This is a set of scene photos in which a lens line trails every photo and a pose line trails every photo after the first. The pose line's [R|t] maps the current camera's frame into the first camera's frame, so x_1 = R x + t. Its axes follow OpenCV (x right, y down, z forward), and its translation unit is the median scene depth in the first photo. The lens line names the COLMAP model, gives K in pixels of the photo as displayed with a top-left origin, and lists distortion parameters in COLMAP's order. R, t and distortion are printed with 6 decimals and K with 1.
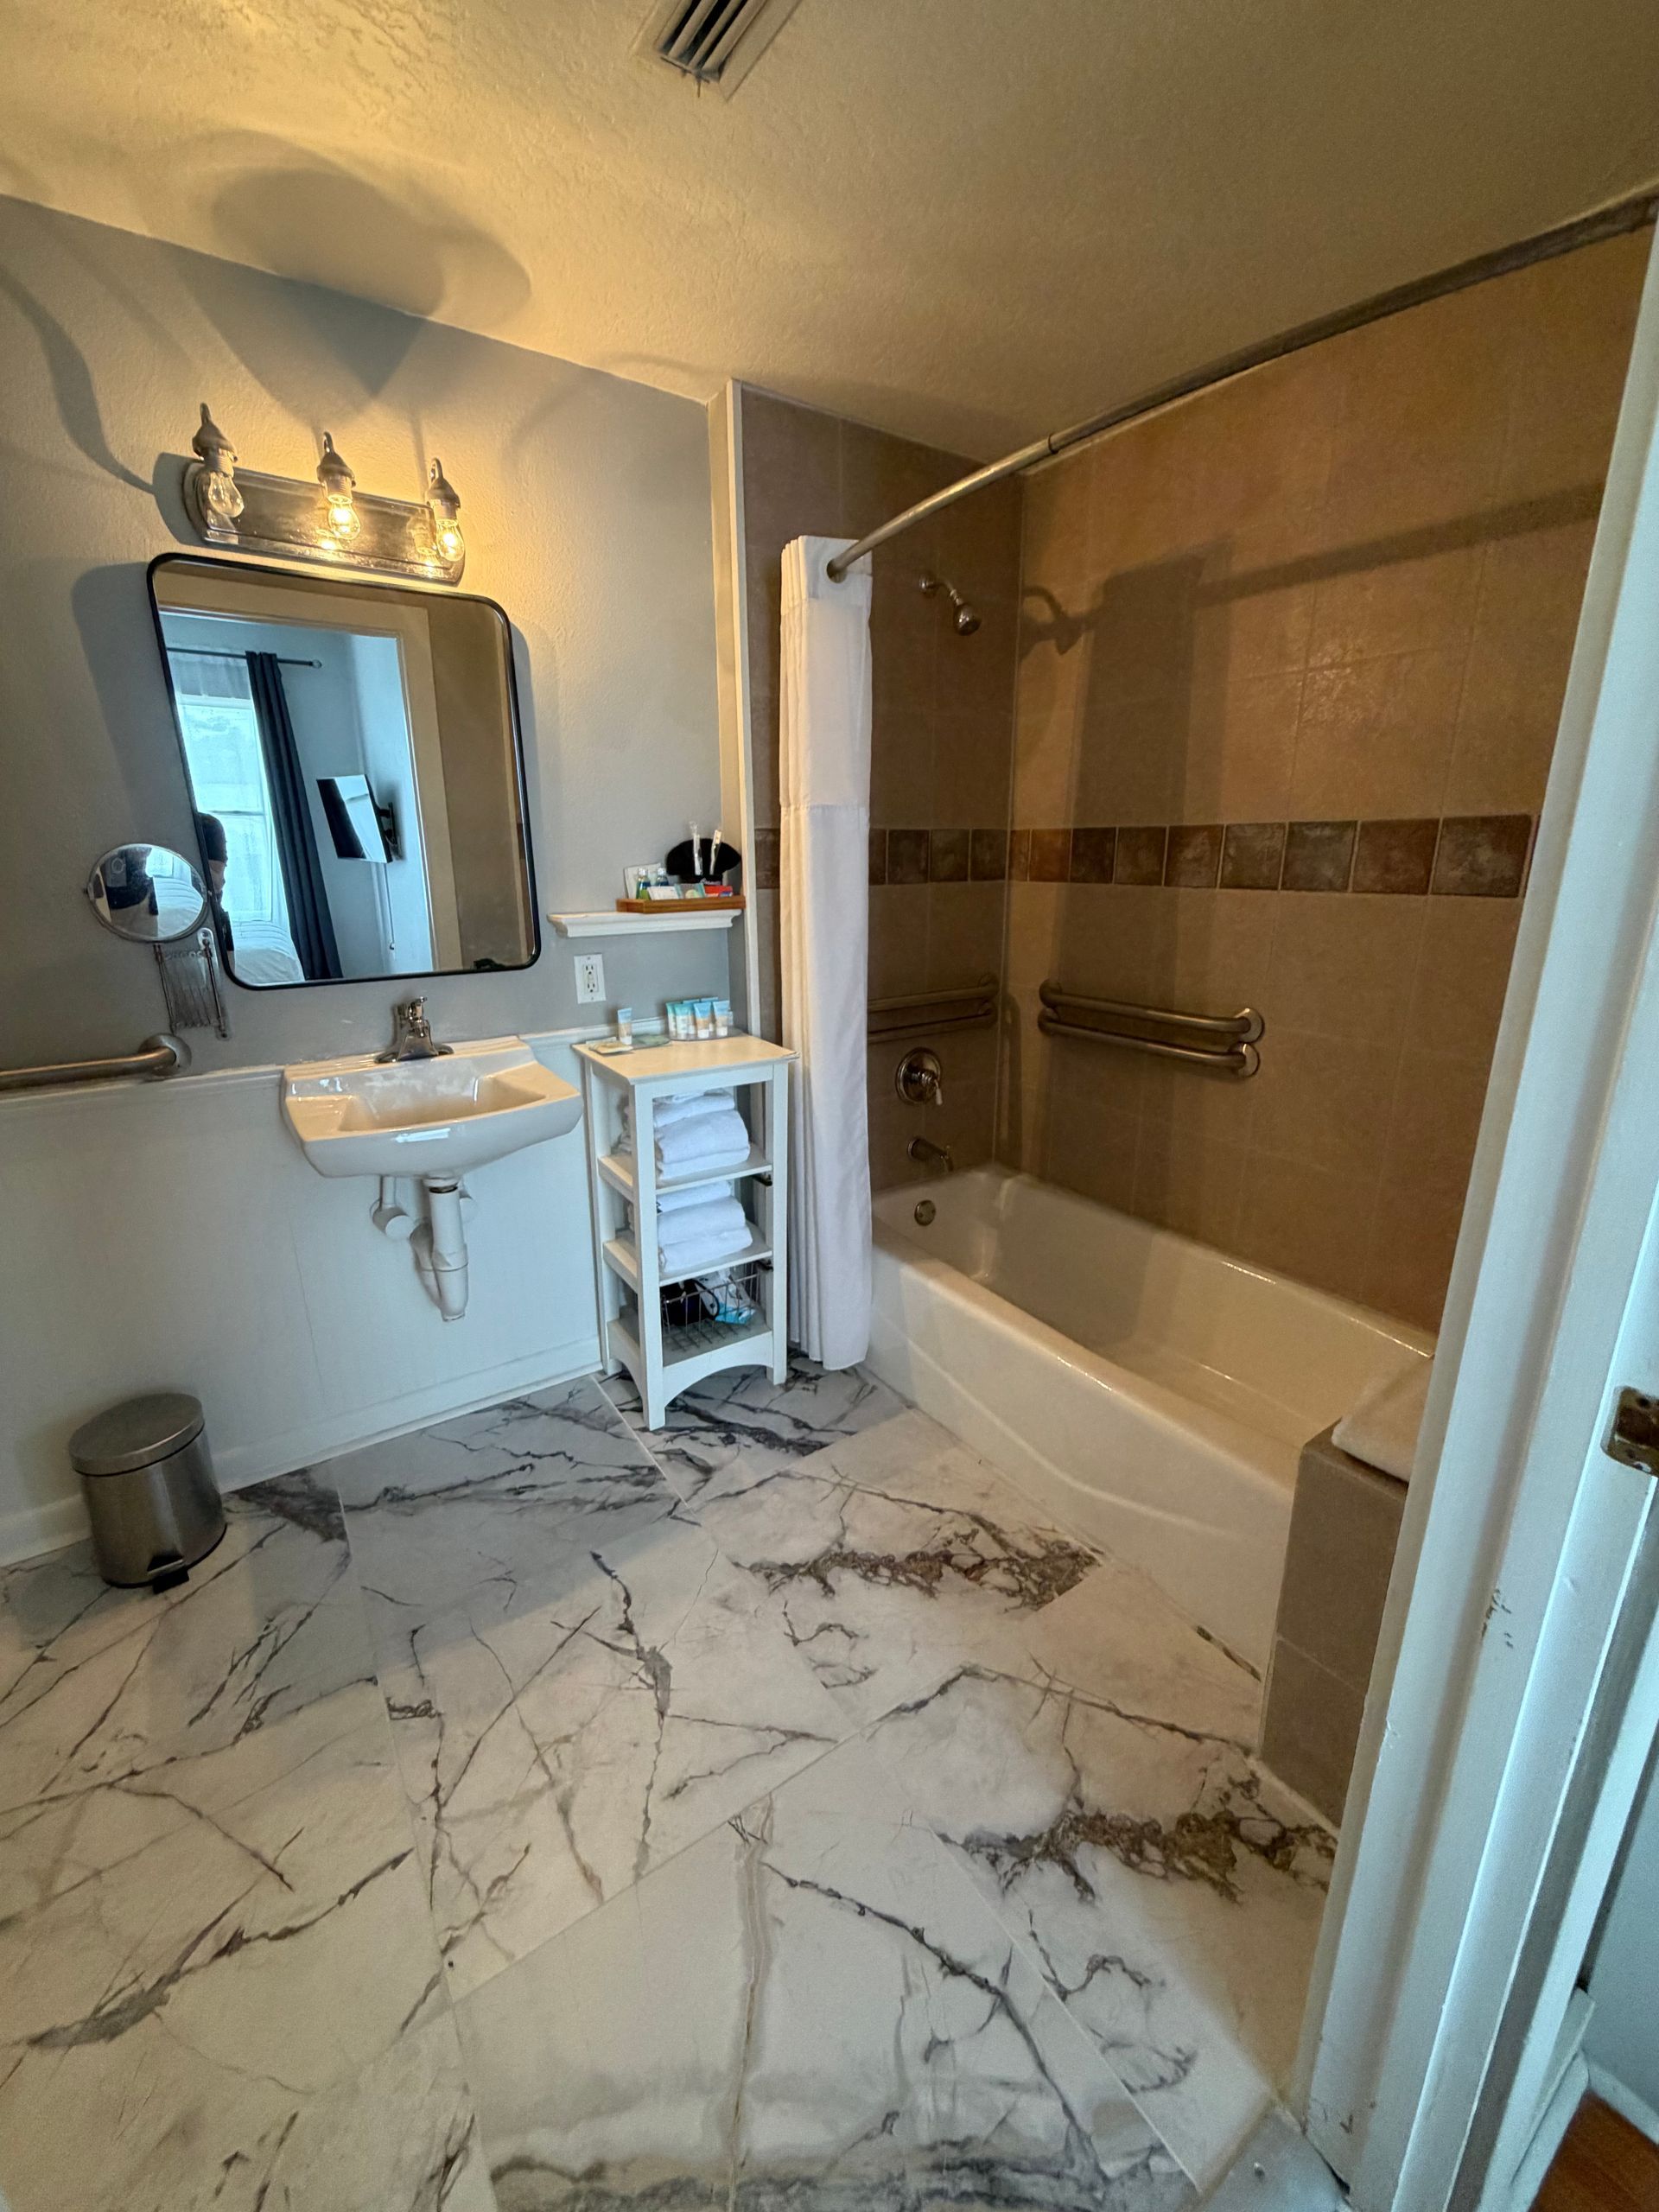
lens RADIAL K [[883.6, 0, 823.5], [0, 883.6, 1095.6], [0, 0, 1]] dist [-0.003025, 0.000721]
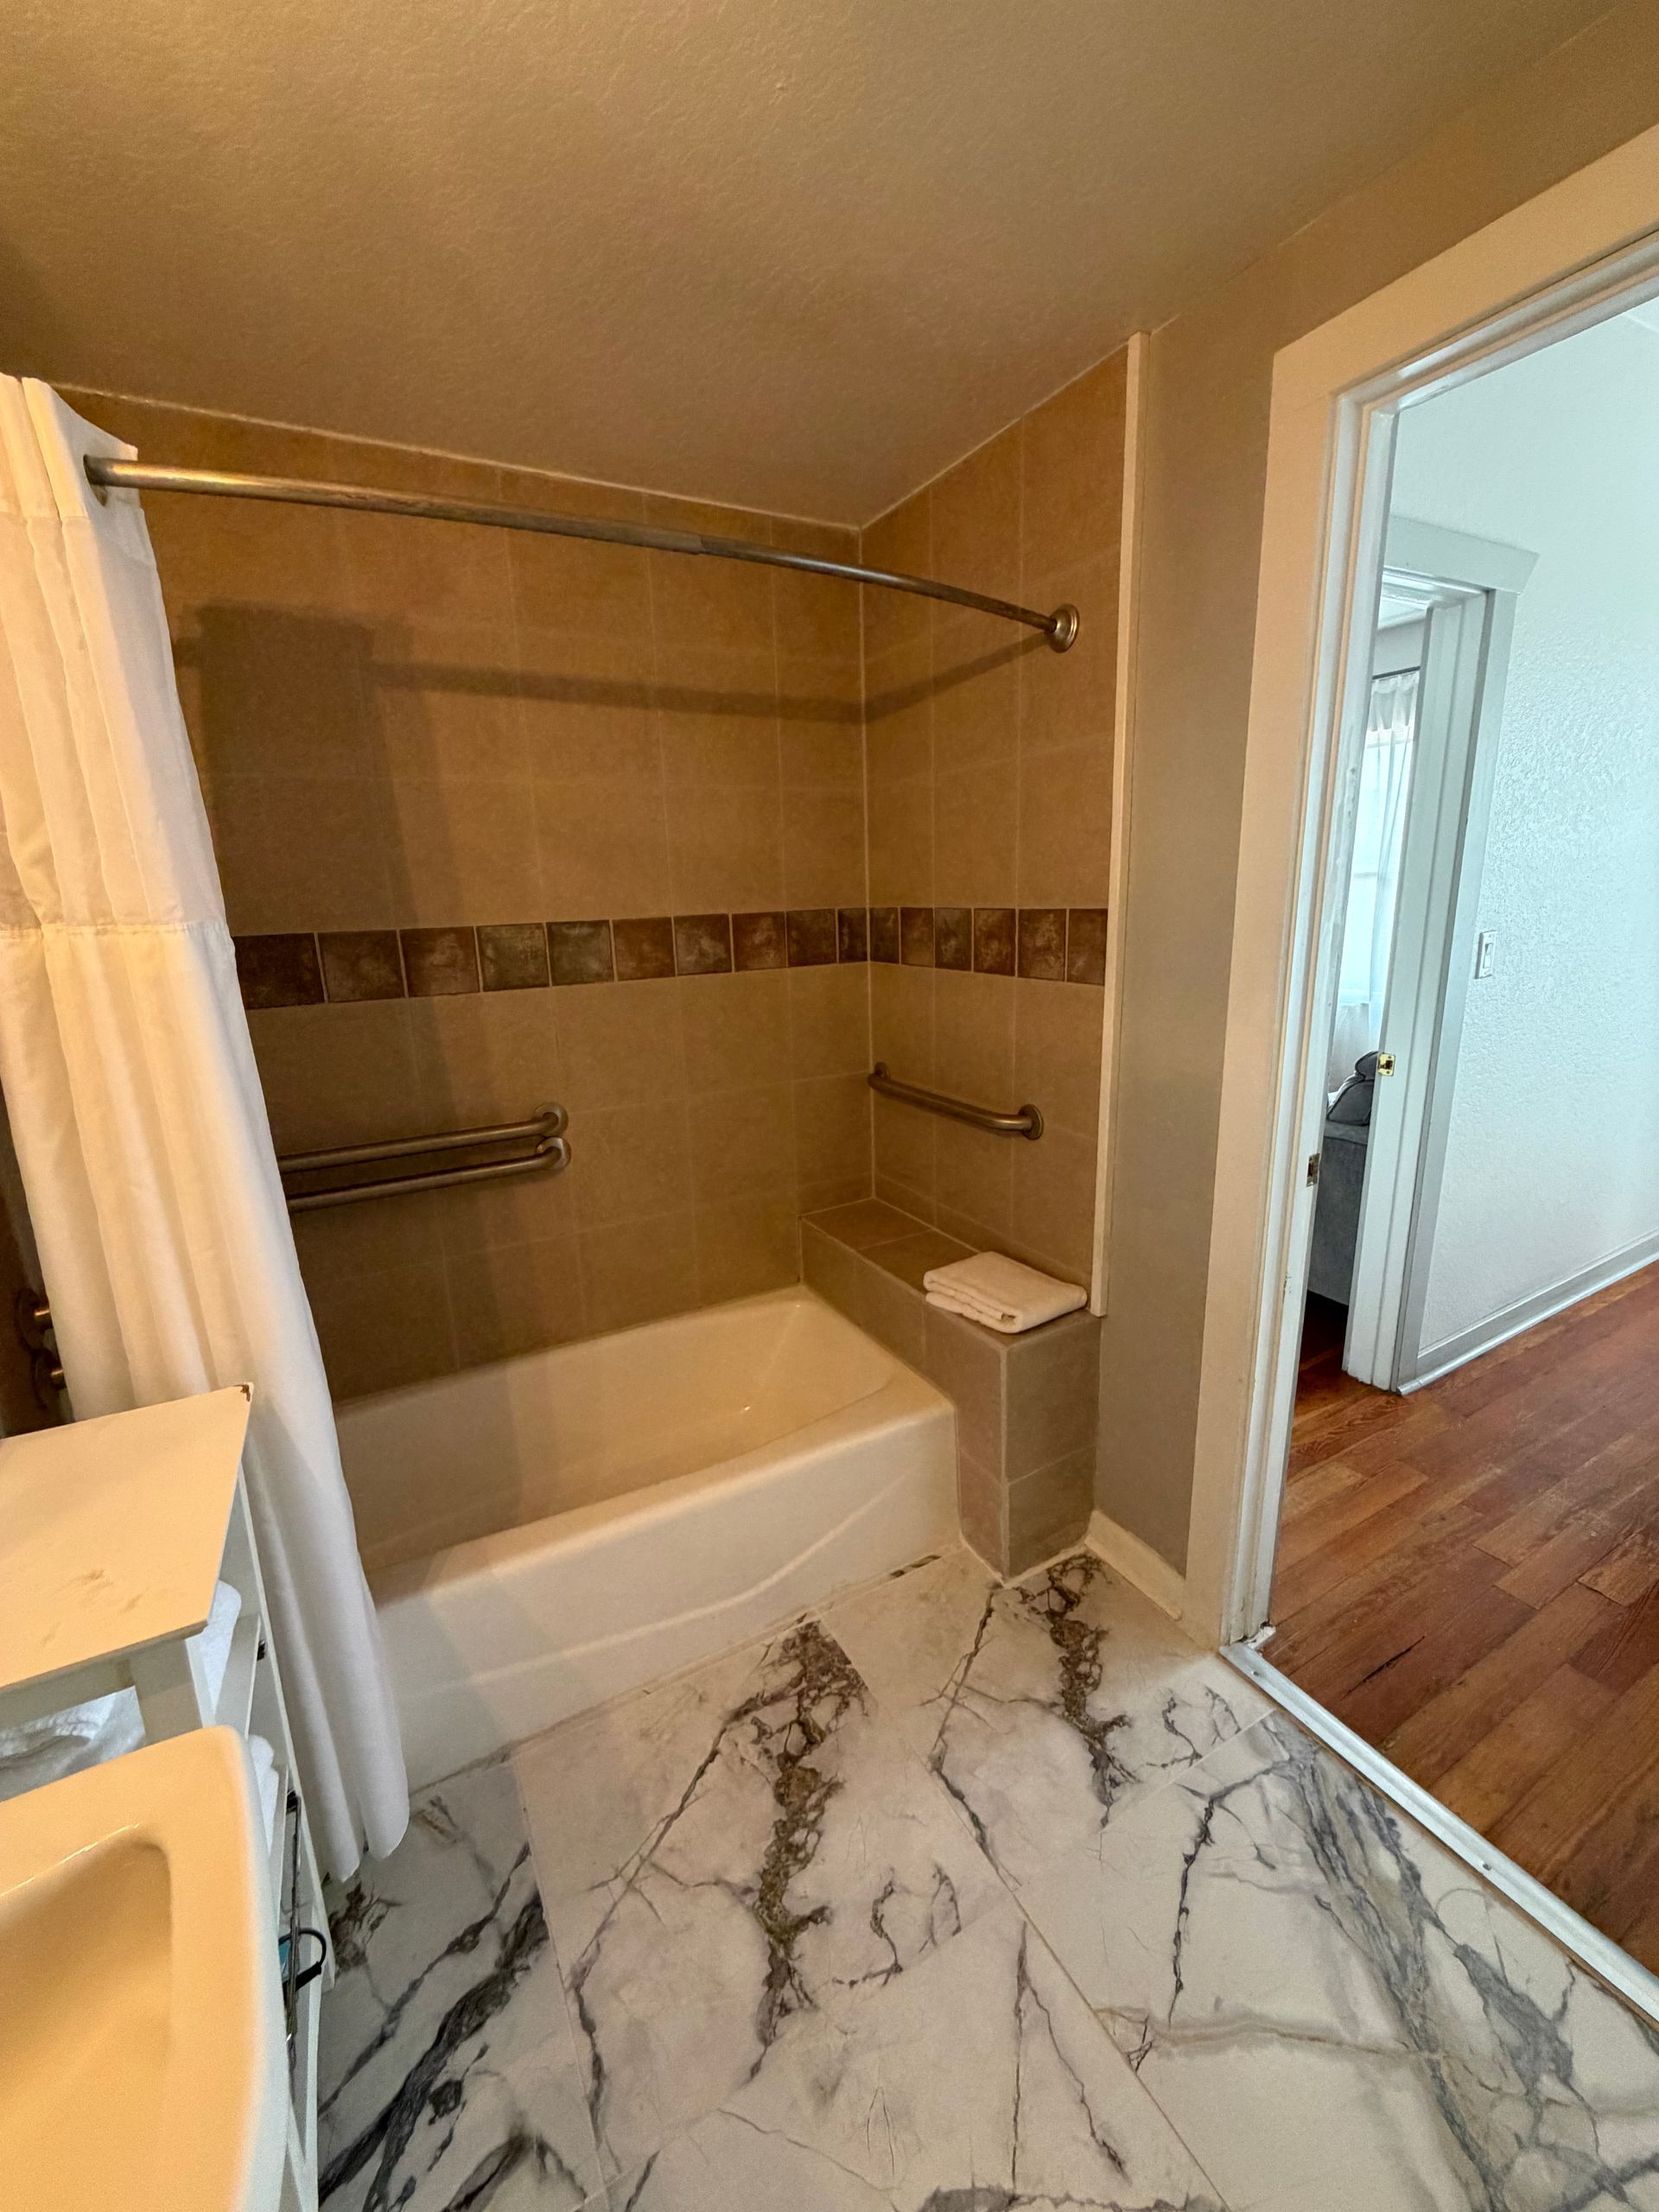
lens RADIAL K [[883.6, 0, 835.5], [0, 883.6, 1093.0], [0, 0, 1]] dist [-0.003025, 0.000721]
pose [[0.093535, -0.224230, 0.970037, -0.581644], [0.295756, 0.936585, 0.187980, -0.255906], [-0.950673, 0.269311, 0.153921, 0.674561]]
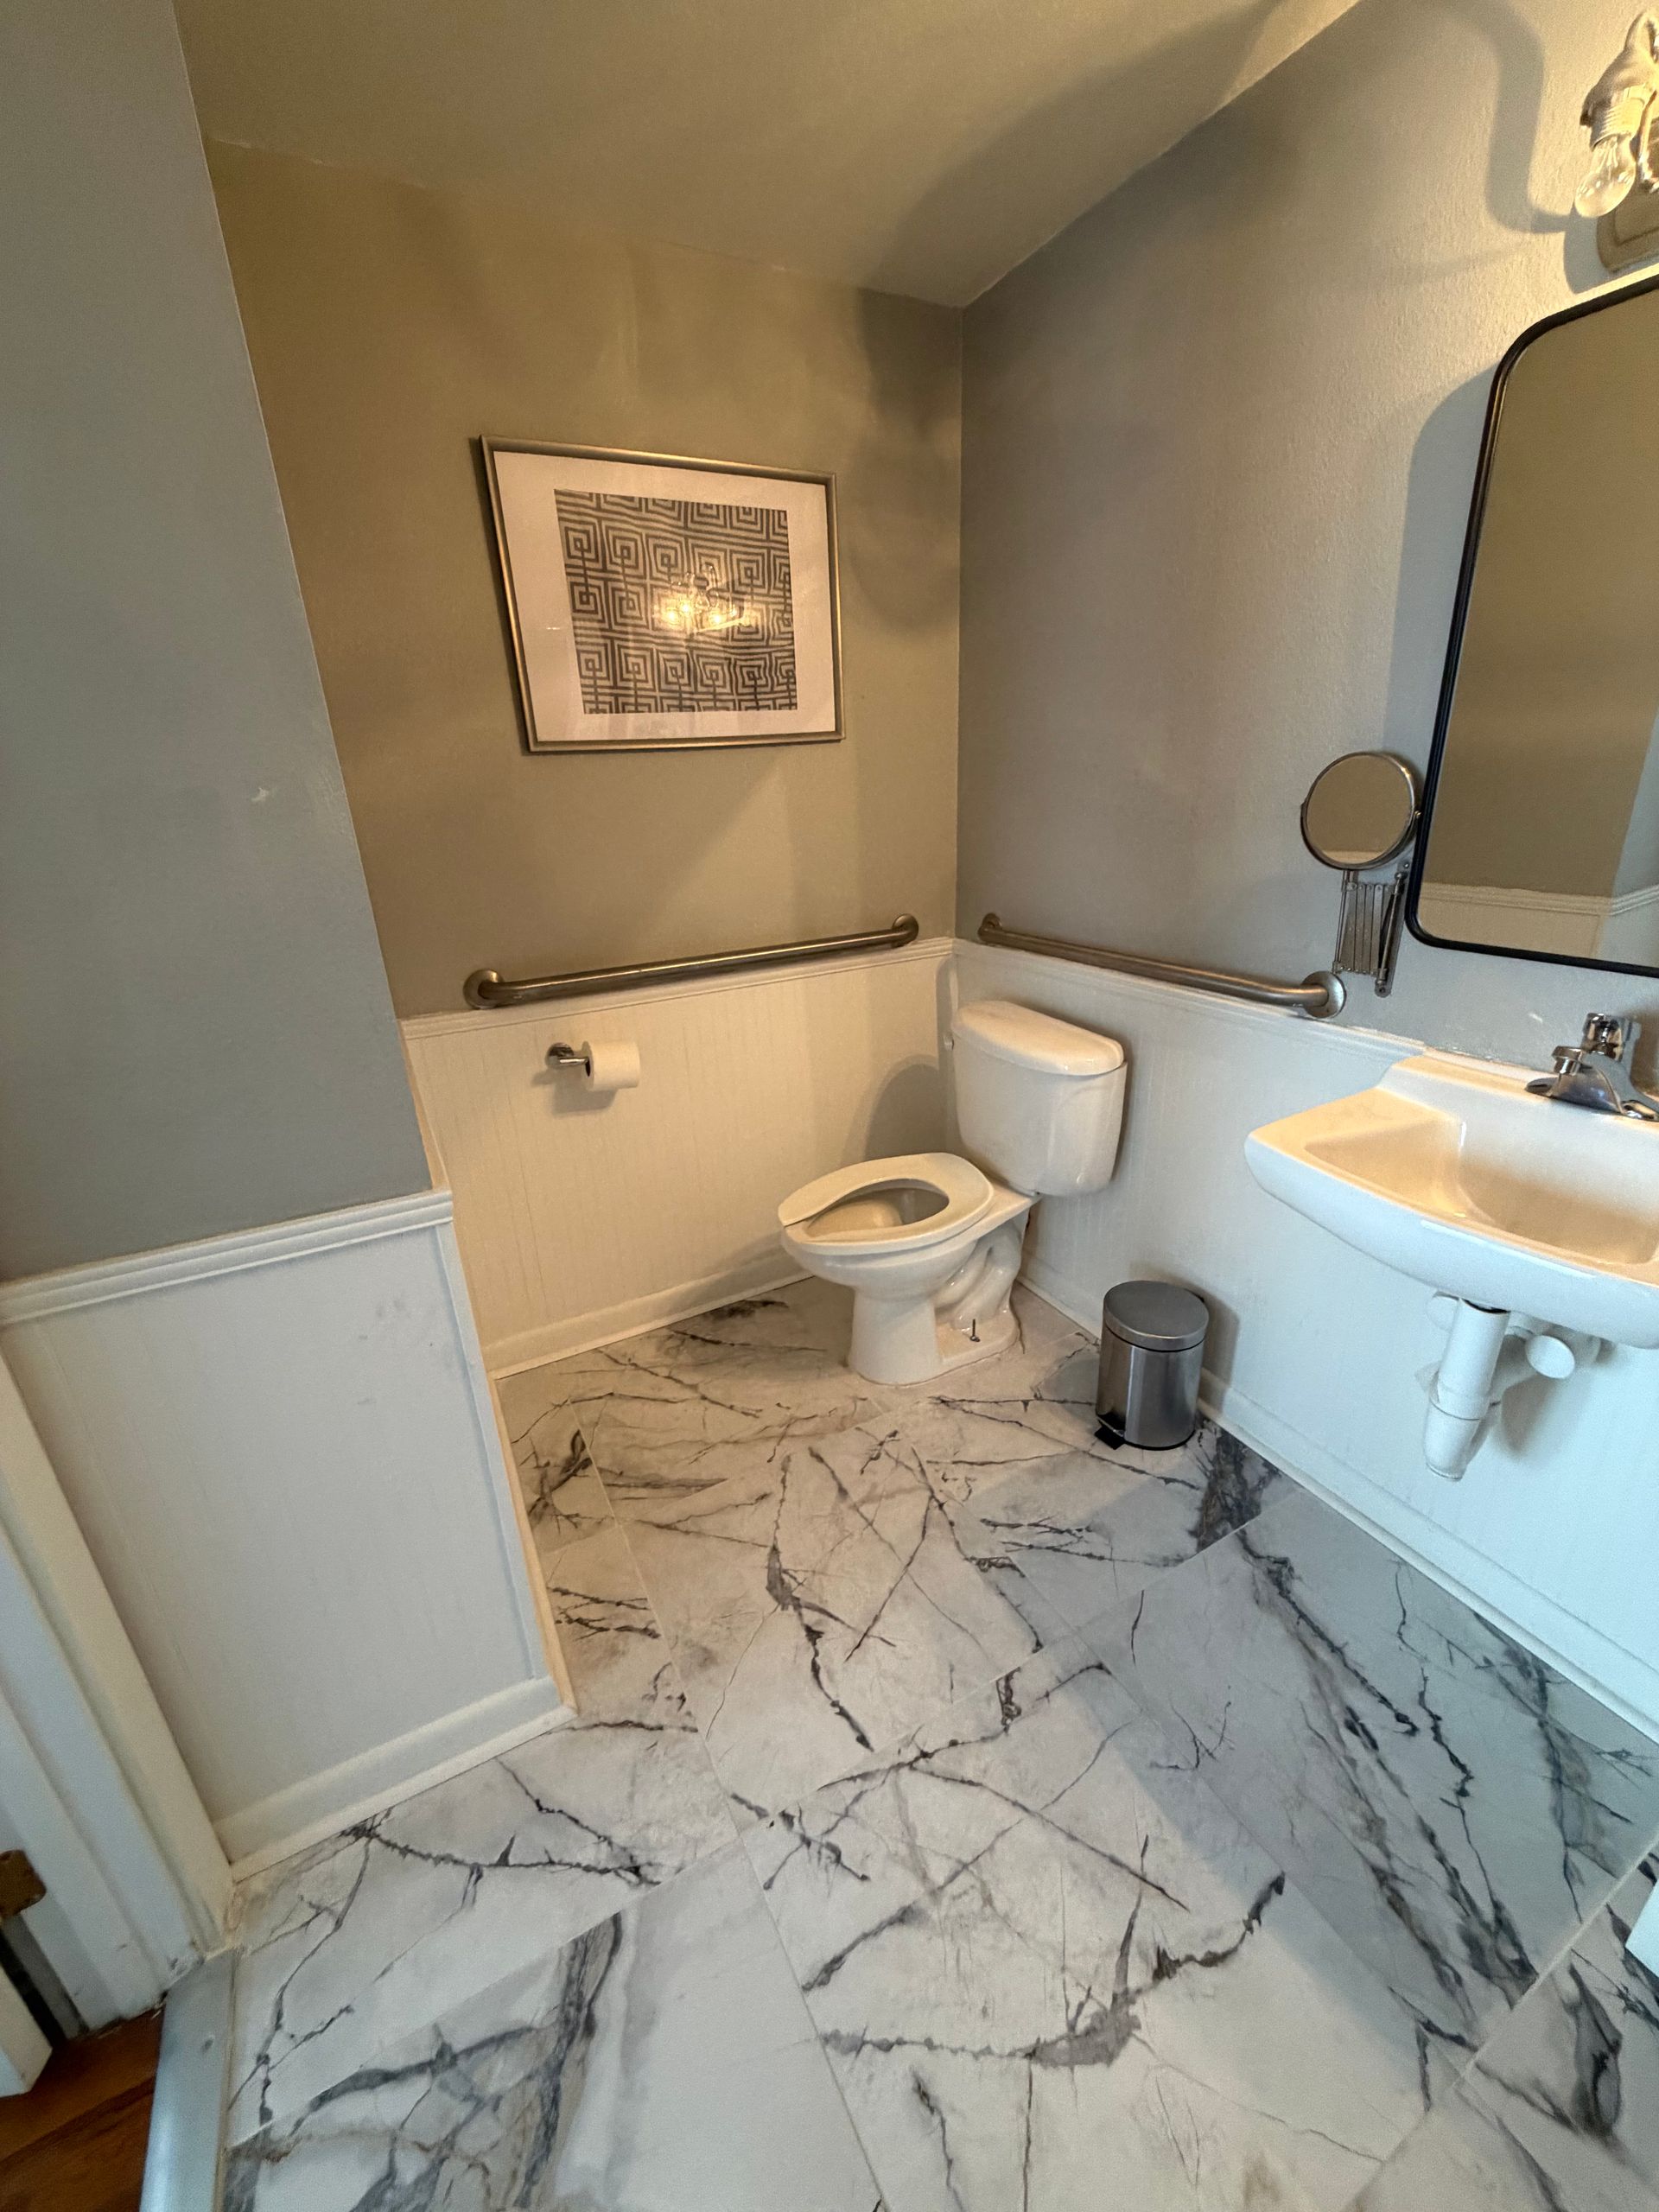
lens RADIAL K [[883.6, 0, 840.3], [0, 883.6, 1095.8], [0, 0, 1]] dist [-0.003025, 0.000721]
pose [[-0.103425, 0.359373, -0.927445, 0.179283], [-0.222746, 0.900394, 0.373730, -0.184235], [0.969375, 0.245237, -0.013074, 0.576524]]
